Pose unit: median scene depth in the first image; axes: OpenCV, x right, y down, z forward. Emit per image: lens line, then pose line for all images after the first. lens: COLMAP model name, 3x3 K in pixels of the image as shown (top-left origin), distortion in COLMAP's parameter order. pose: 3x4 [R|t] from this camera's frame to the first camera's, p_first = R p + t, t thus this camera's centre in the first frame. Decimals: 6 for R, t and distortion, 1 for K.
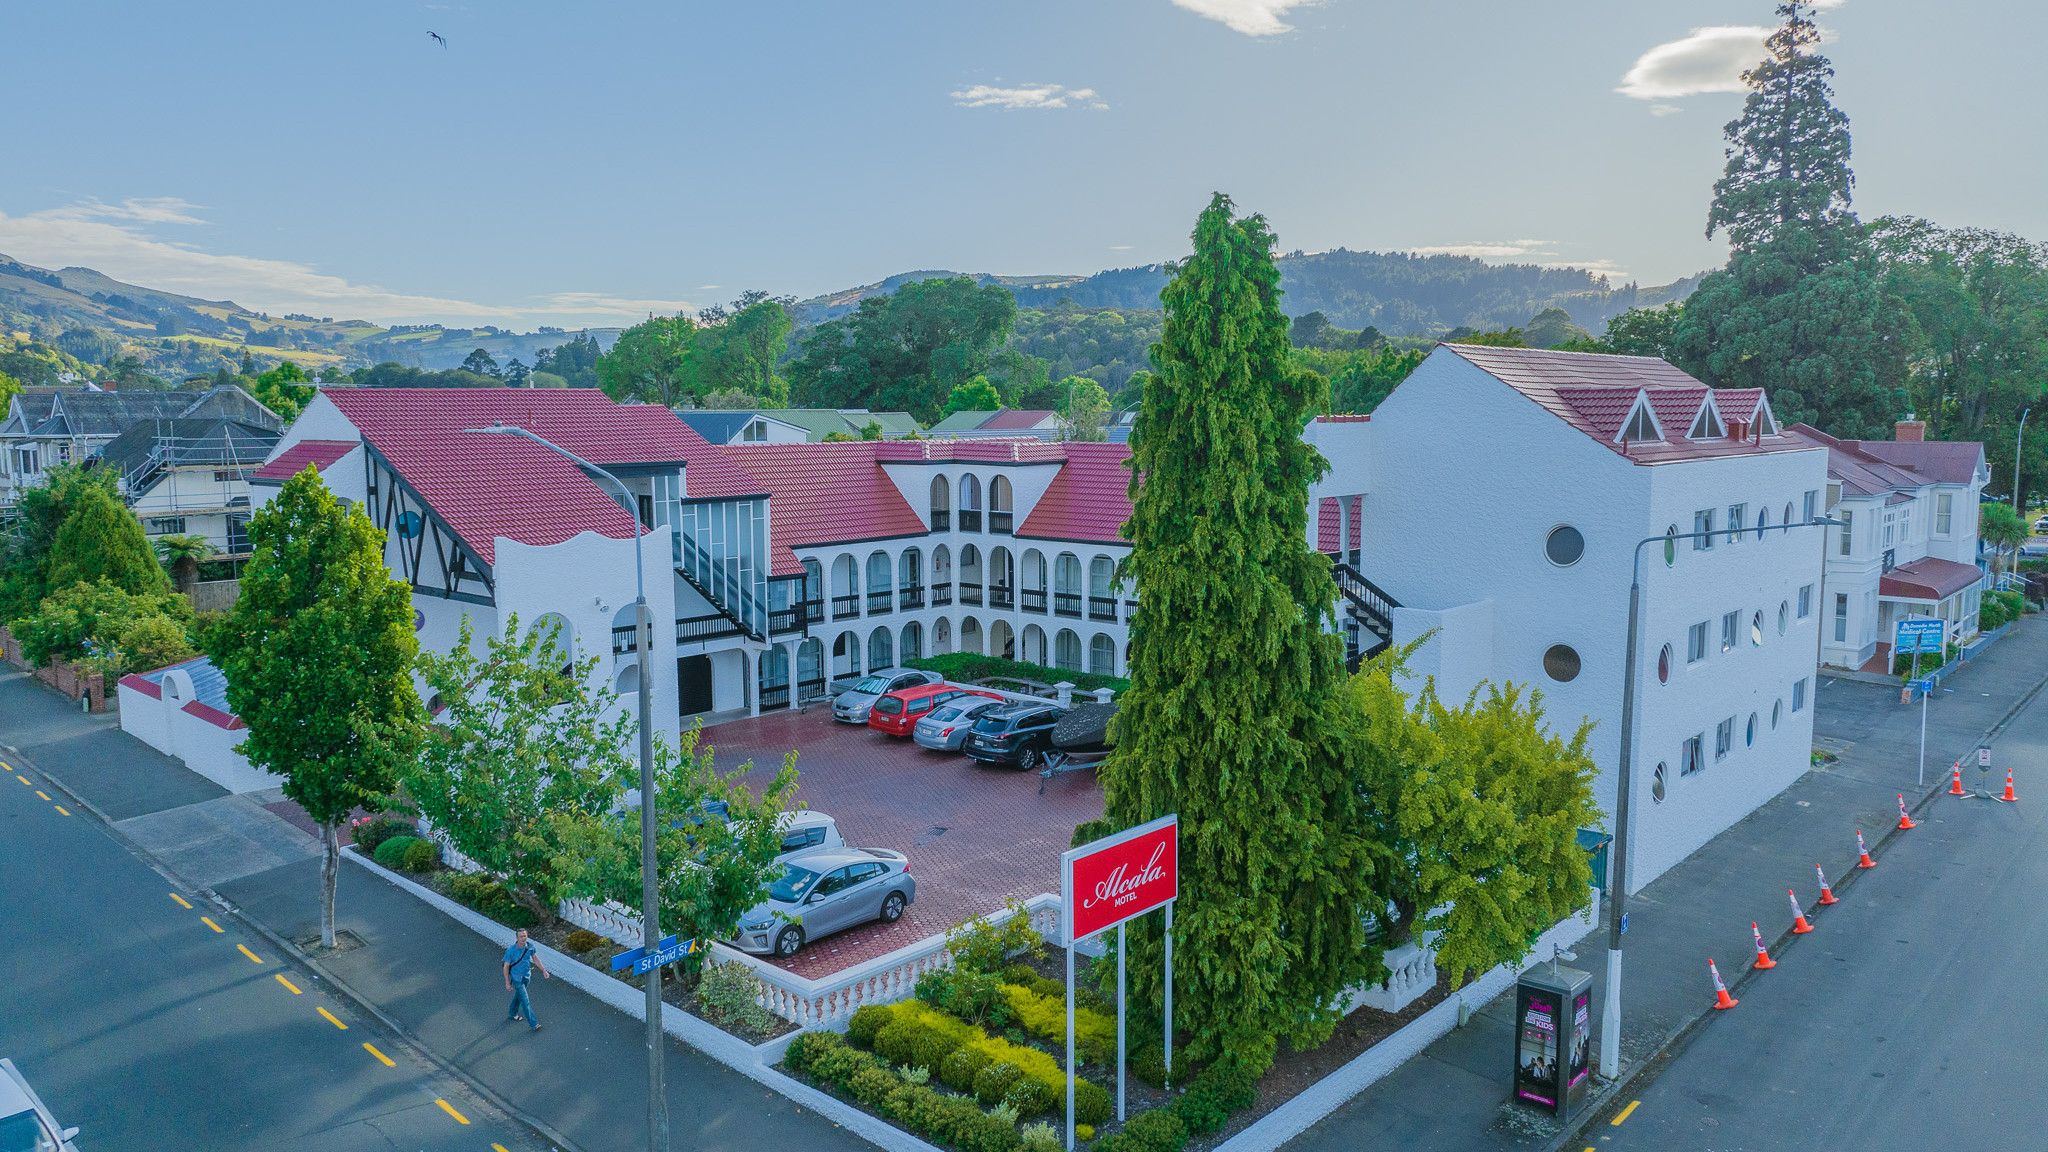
lens RADIAL K [[1409.2, 0, 1024.0], [0, 1409.2, 576.0], [0, 0, 1]] dist [0.000040, 0.000986]
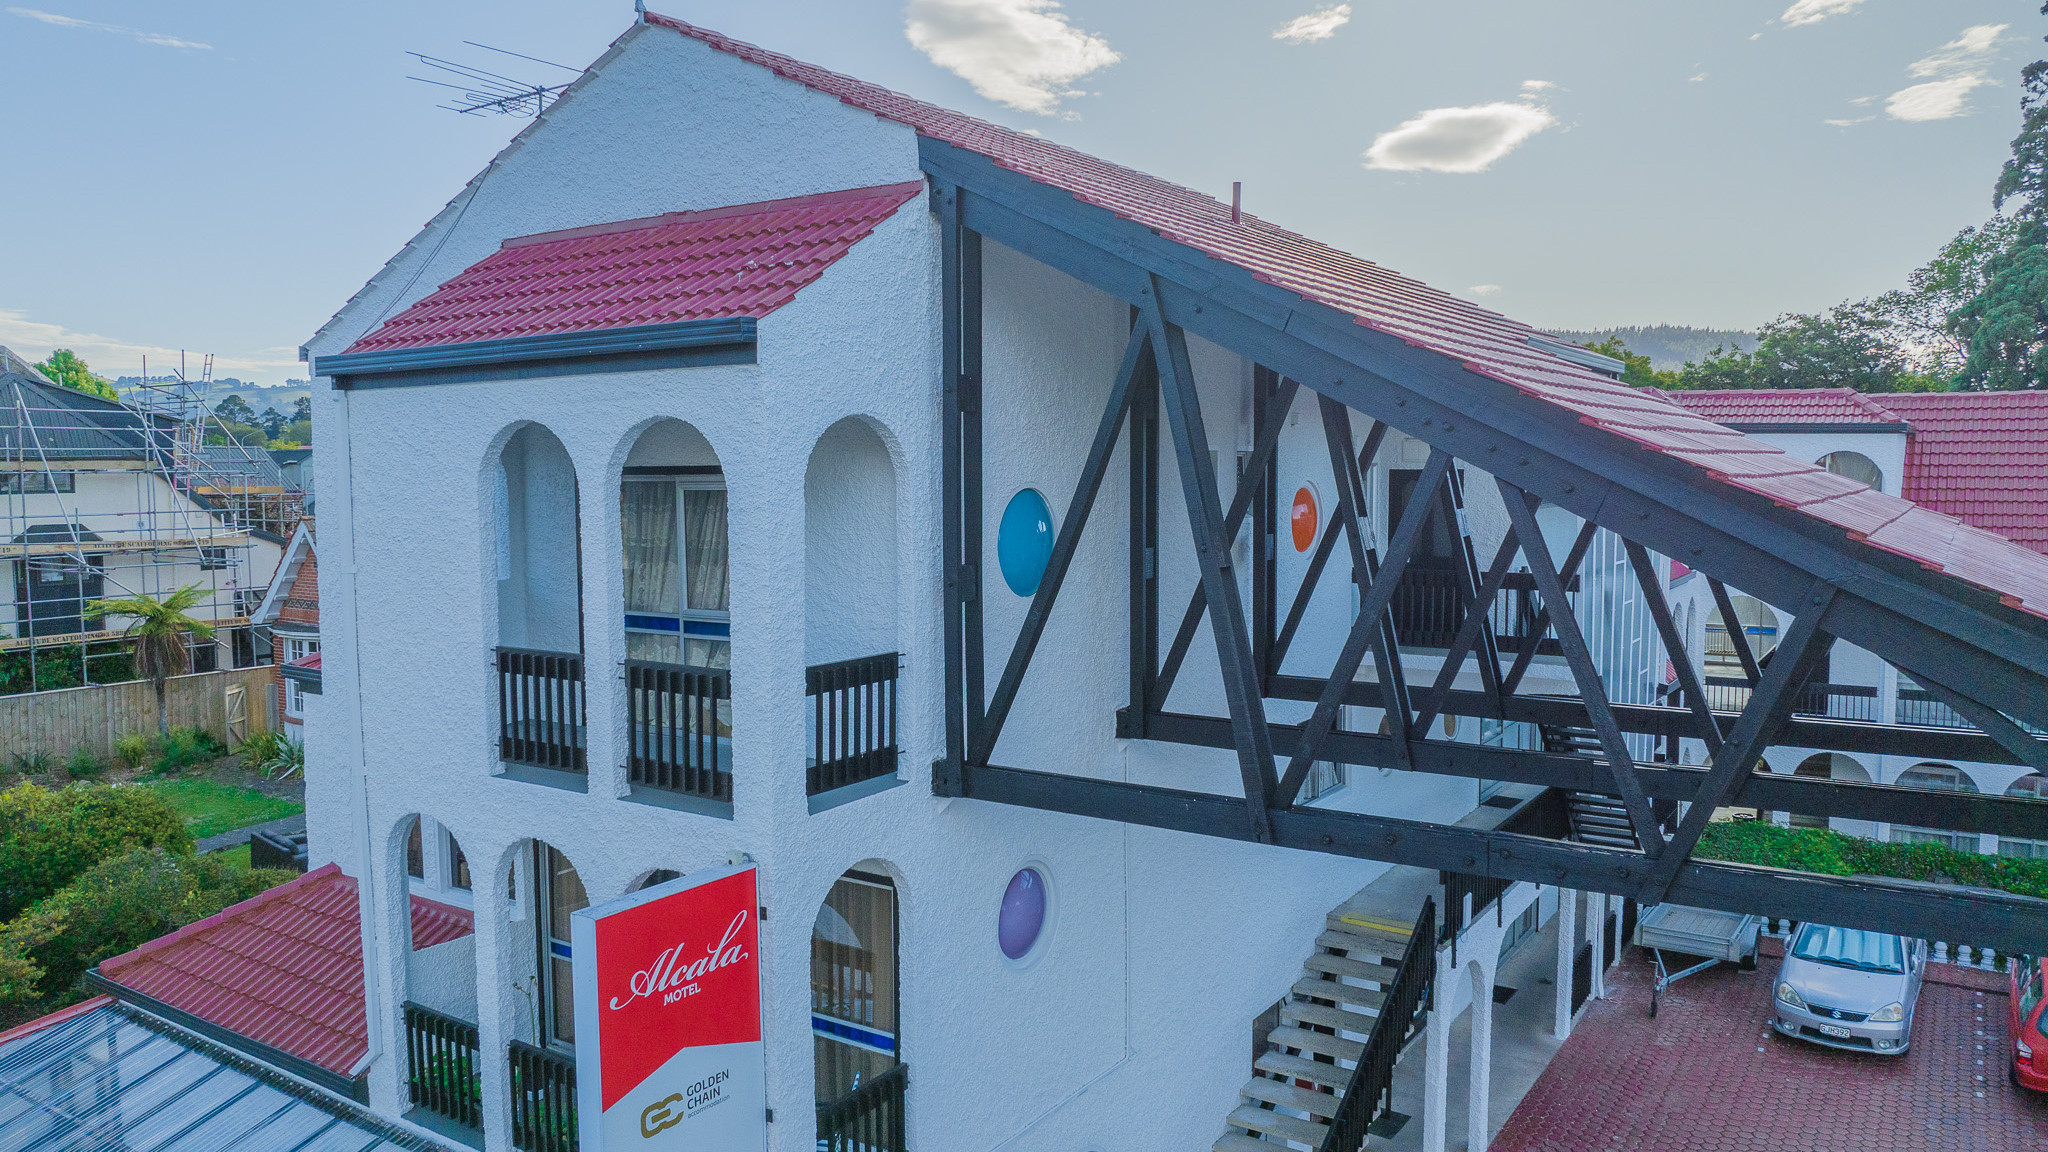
lens RADIAL K [[1409.2, 0, 1024.0], [0, 1409.2, 576.0], [0, 0, 1]] dist [0.000040, 0.000986]
pose [[0.988235, -0.012303, 0.152448, -0.283795], [0.018519, 0.999051, -0.039424, -0.011146], [-0.151818, 0.041784, 0.987525, 0.443188]]
